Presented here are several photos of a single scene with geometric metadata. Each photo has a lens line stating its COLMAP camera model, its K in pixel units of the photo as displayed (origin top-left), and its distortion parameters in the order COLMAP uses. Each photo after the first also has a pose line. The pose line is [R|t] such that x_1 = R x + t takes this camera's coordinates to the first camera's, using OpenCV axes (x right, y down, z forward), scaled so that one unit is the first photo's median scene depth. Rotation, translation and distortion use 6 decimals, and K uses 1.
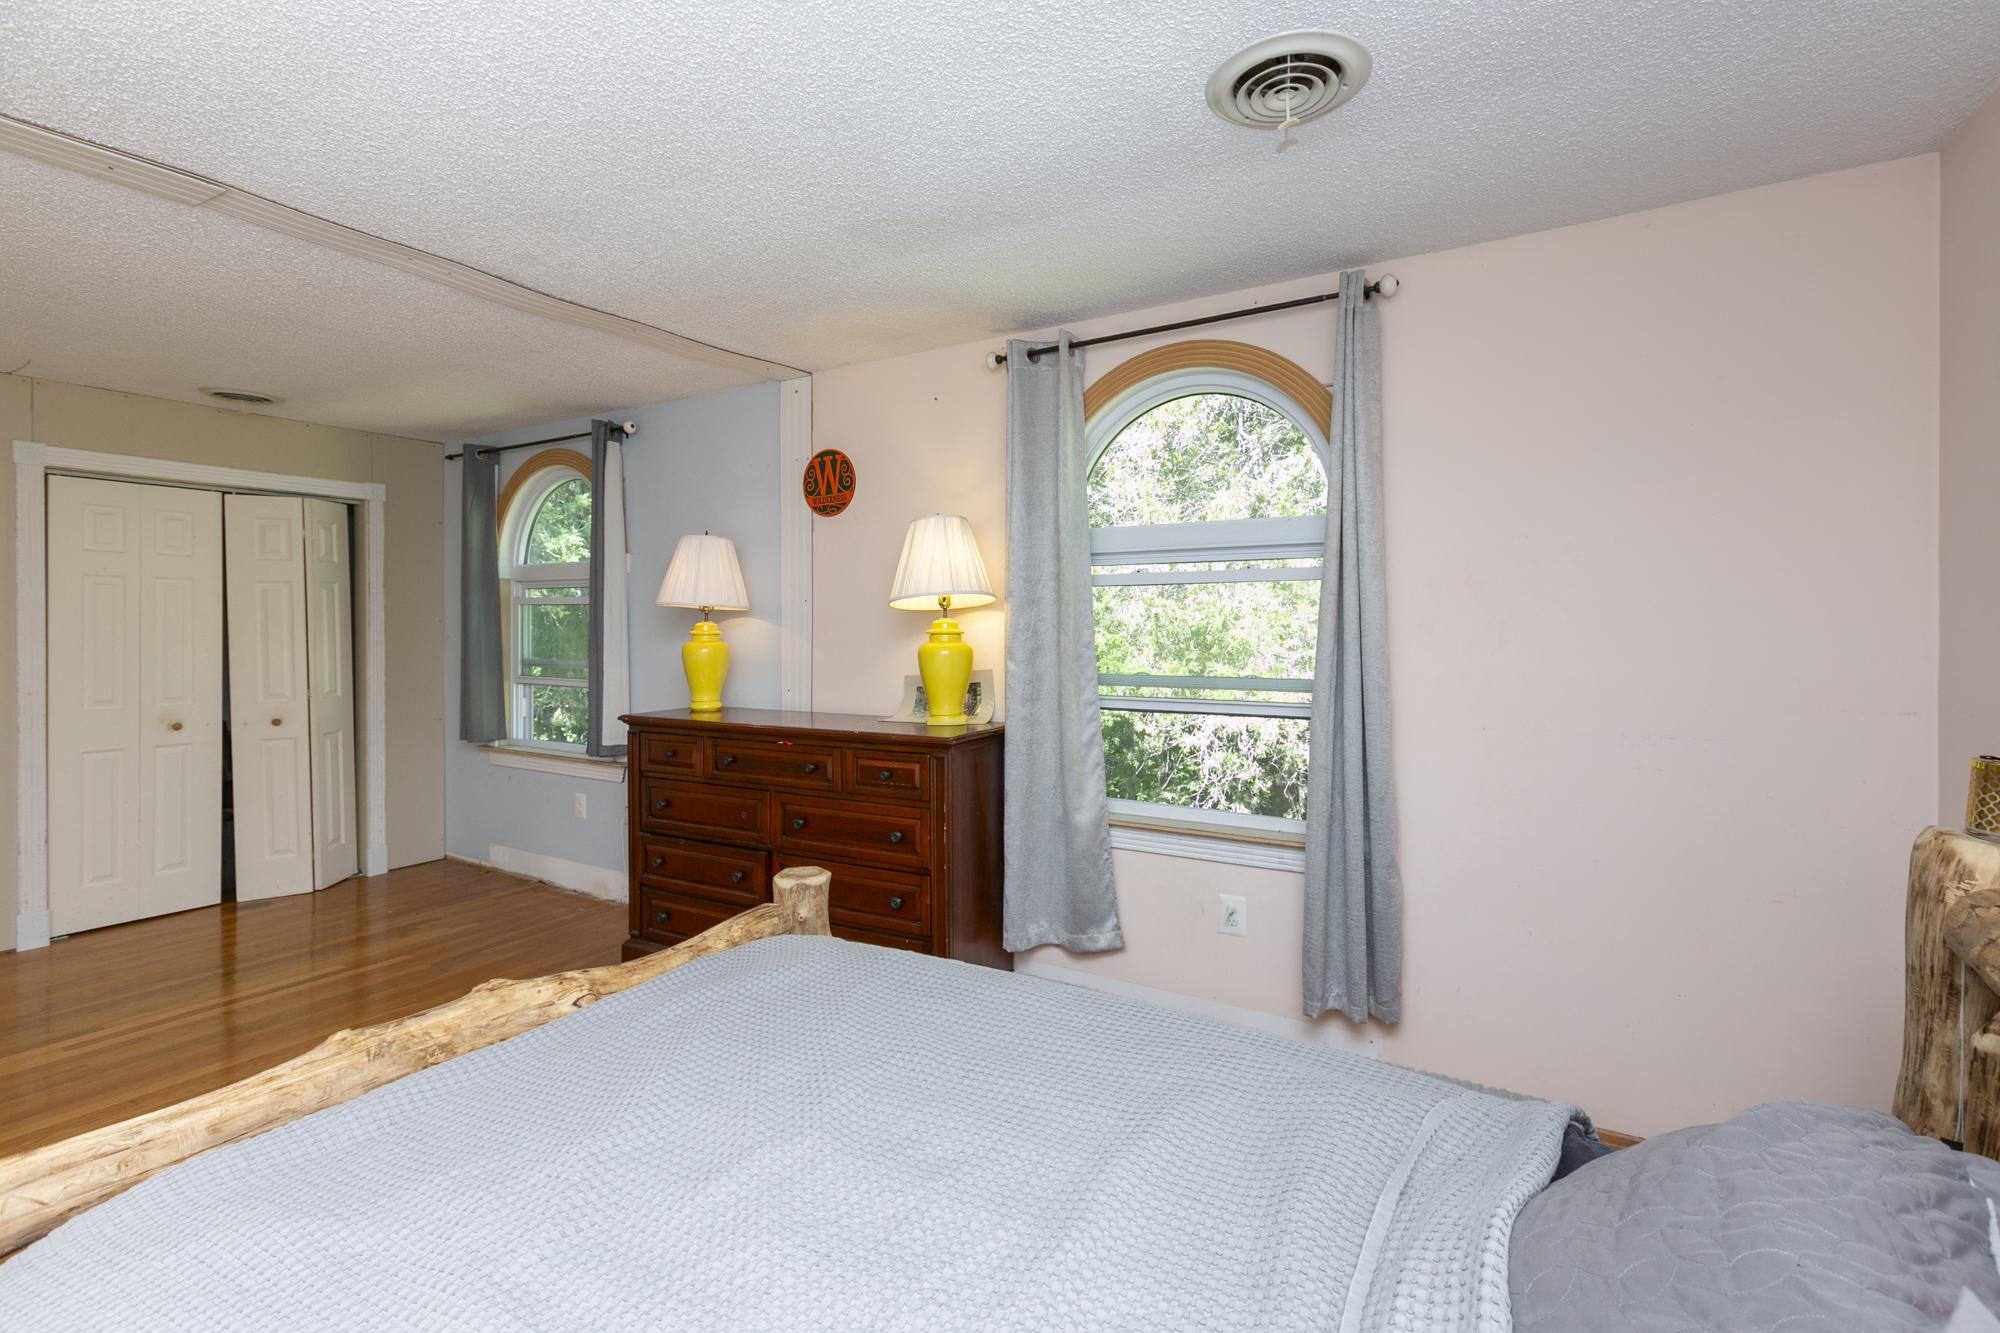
lens RADIAL K [[903.5, 0, 1009.6], [0, 903.5, 631.2], [0, 0, 1]] dist [0.000710, -0.000268]
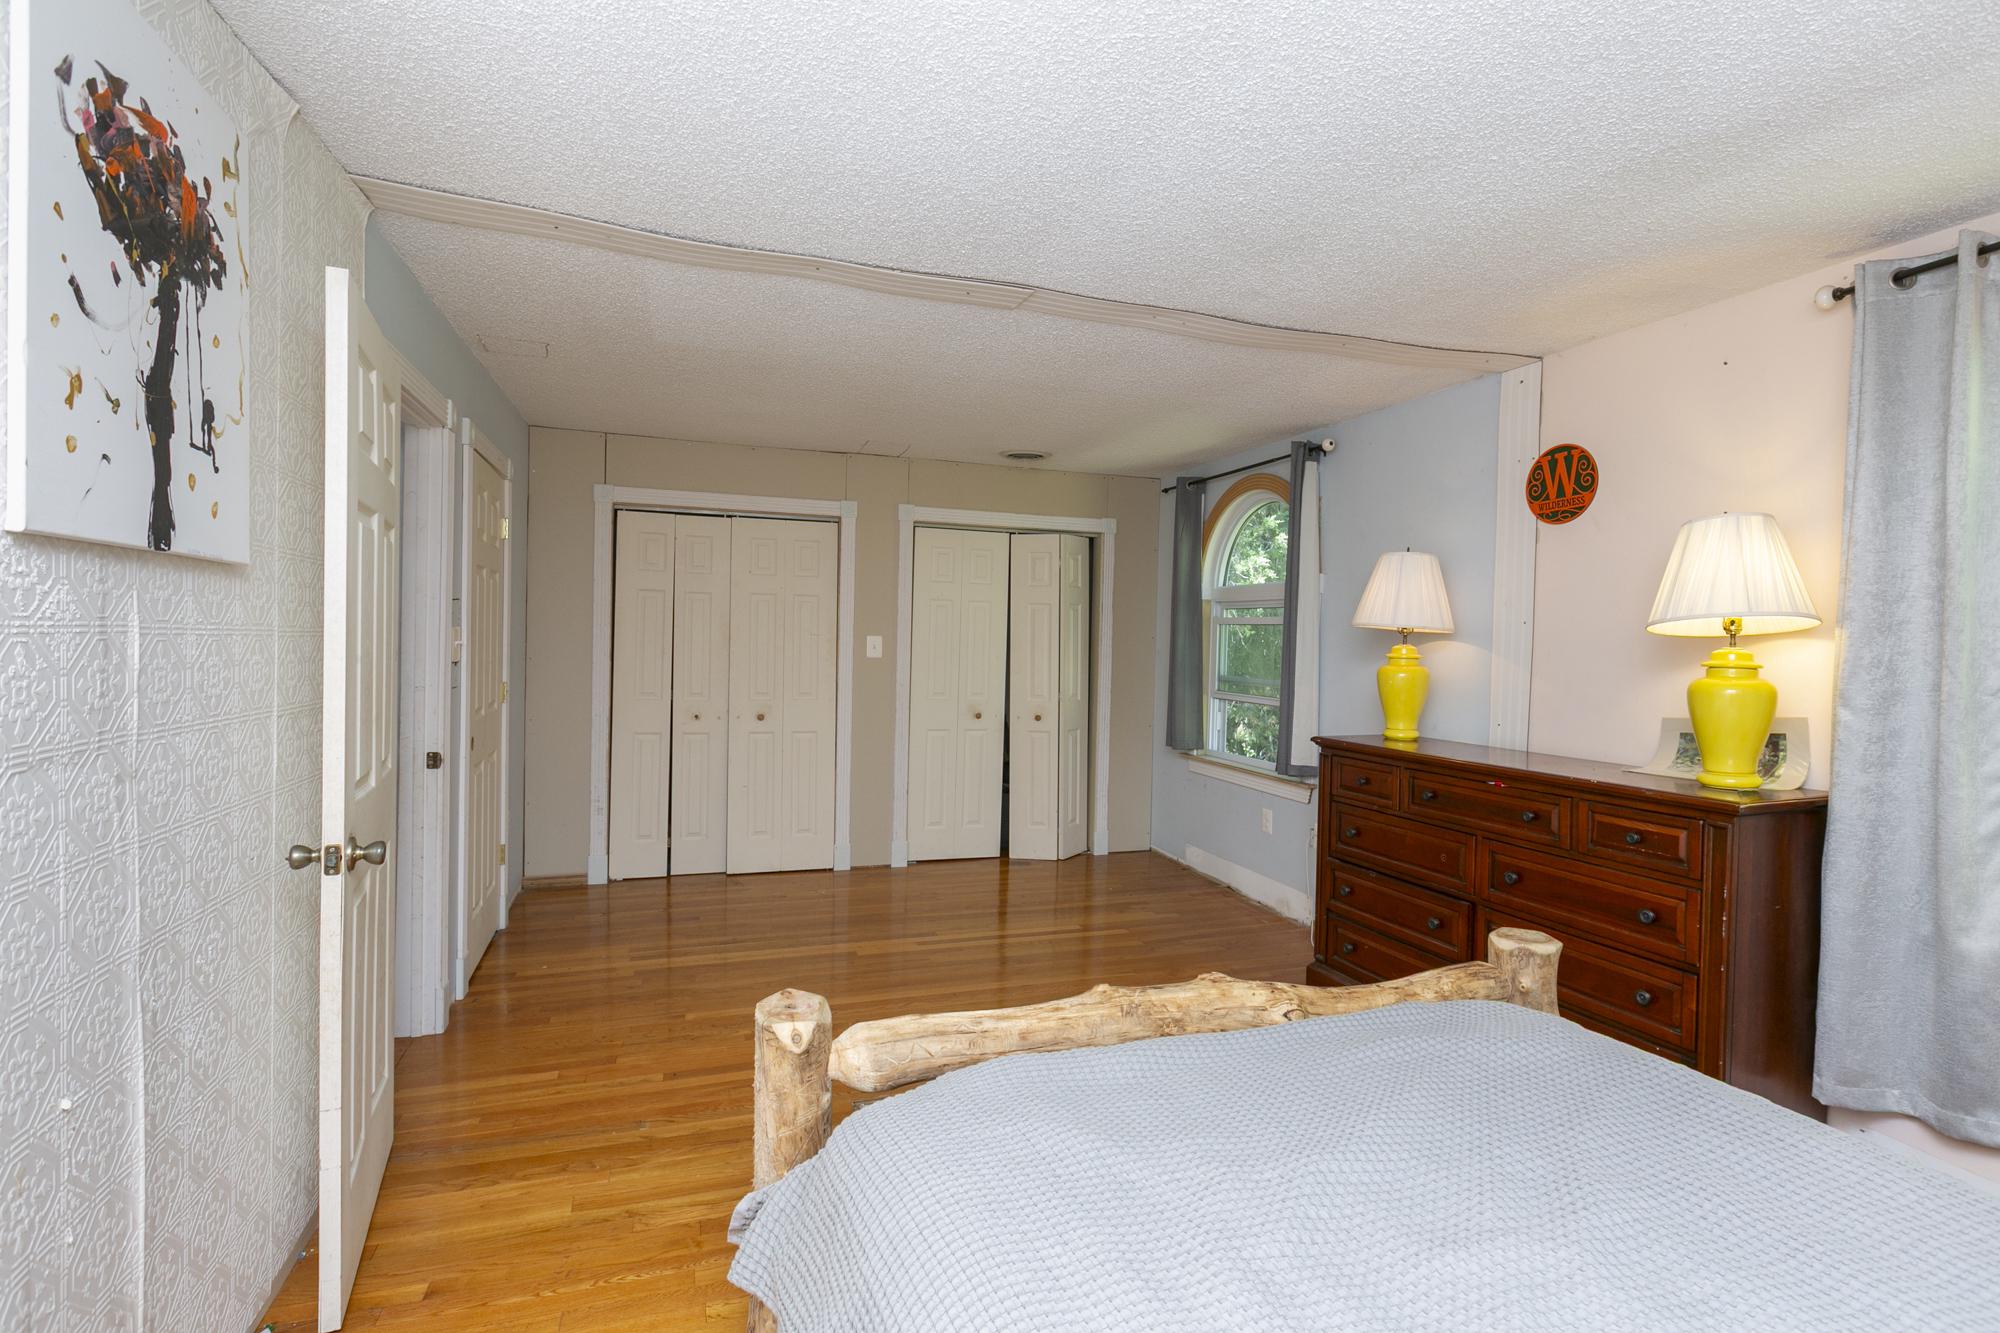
lens RADIAL K [[942.0, 0, 1007.9], [0, 942.0, 660.0], [0, 0, 1]] dist [-0.001794, -0.000732]
pose [[0.764052, 0.033408, -0.644289, -0.026207], [-0.028632, 0.999430, 0.017869, -0.000023], [0.644519, 0.004795, 0.764574, -0.010939]]
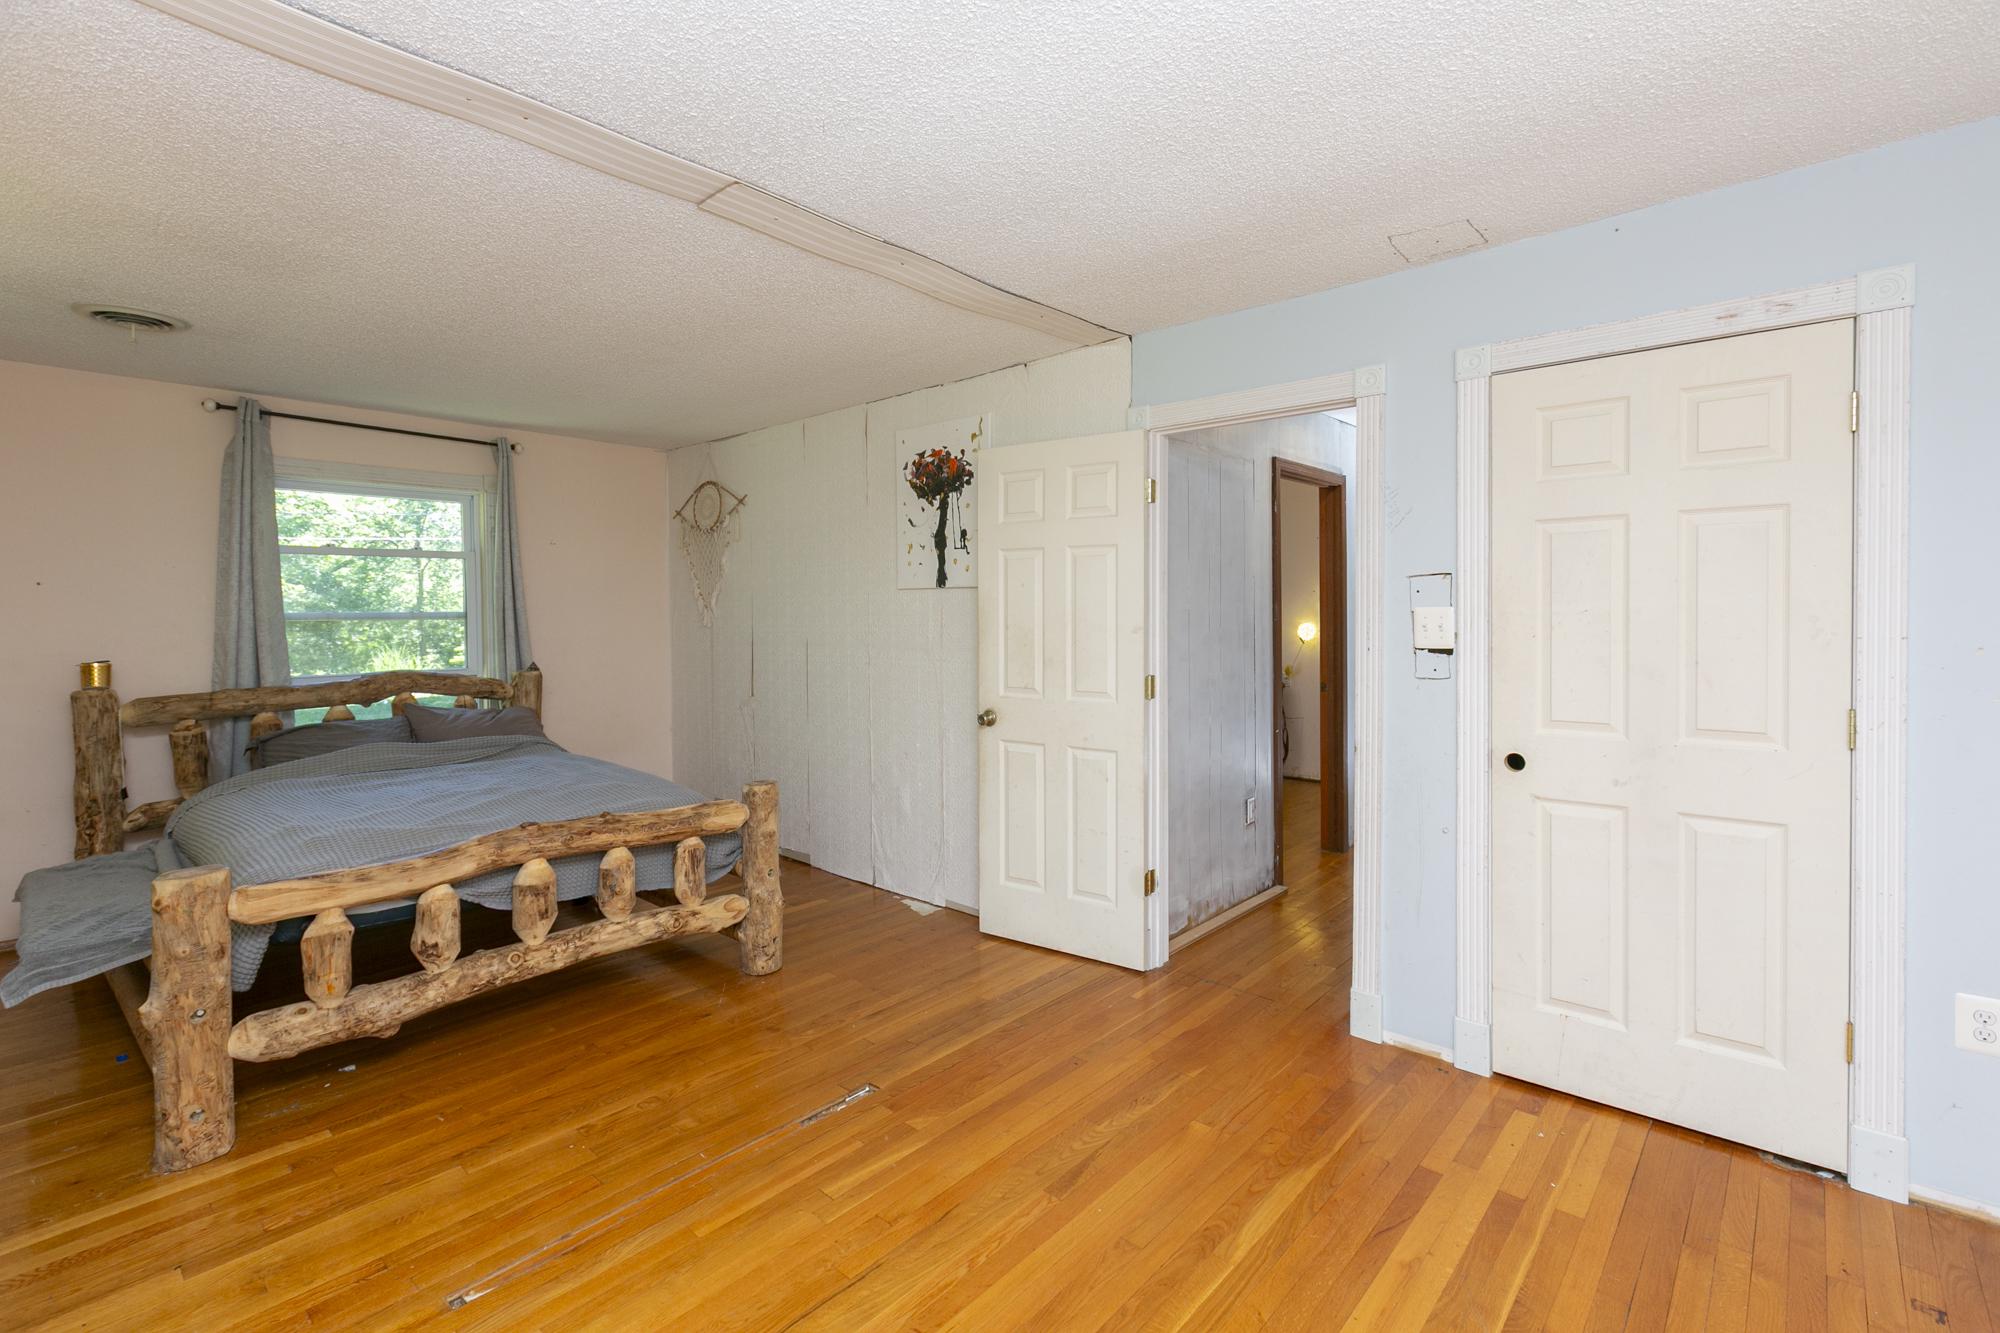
lens RADIAL K [[914.0, 0, 985.9], [0, 914.0, 634.6], [0, 0, 1]] dist [0.001742, -0.000374]
pose [[-0.977946, 0.002774, 0.208842, -0.951364], [0.009798, 0.999420, 0.032605, -0.006715], [-0.208630, 0.033932, -0.977406, 1.342264]]
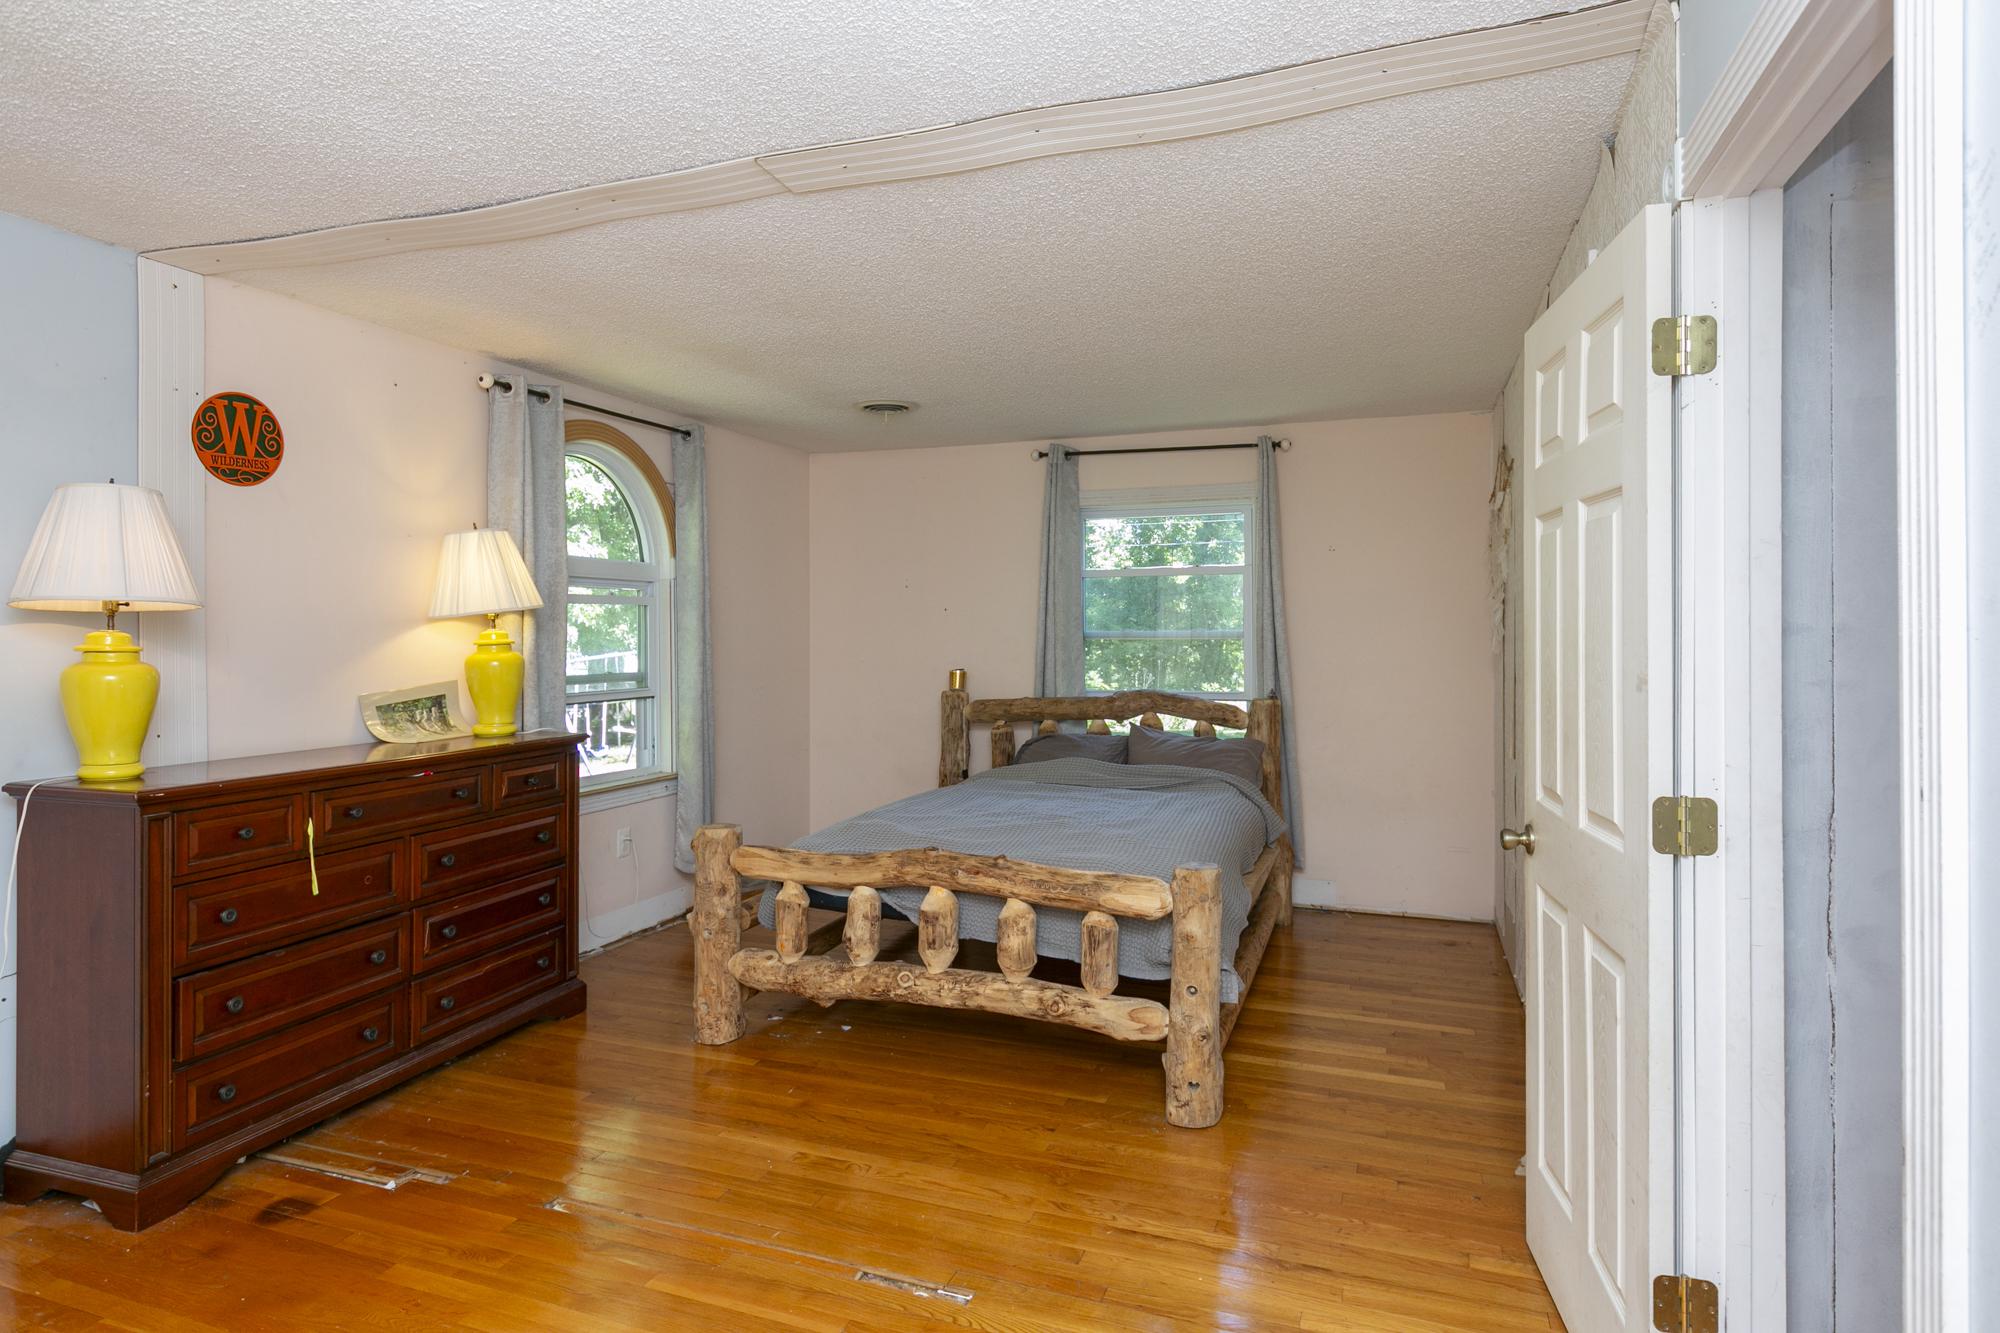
lens RADIAL K [[1082.7, 0, 998.8], [0, 1082.7, 637.1], [0, 0, 1]] dist [0.004859, -0.001832]
pose [[-0.165224, -0.001427, 0.986255, -1.381506], [0.009116, 0.999954, 0.002974, -0.002715], [-0.986214, 0.009482, -0.165203, 0.649005]]
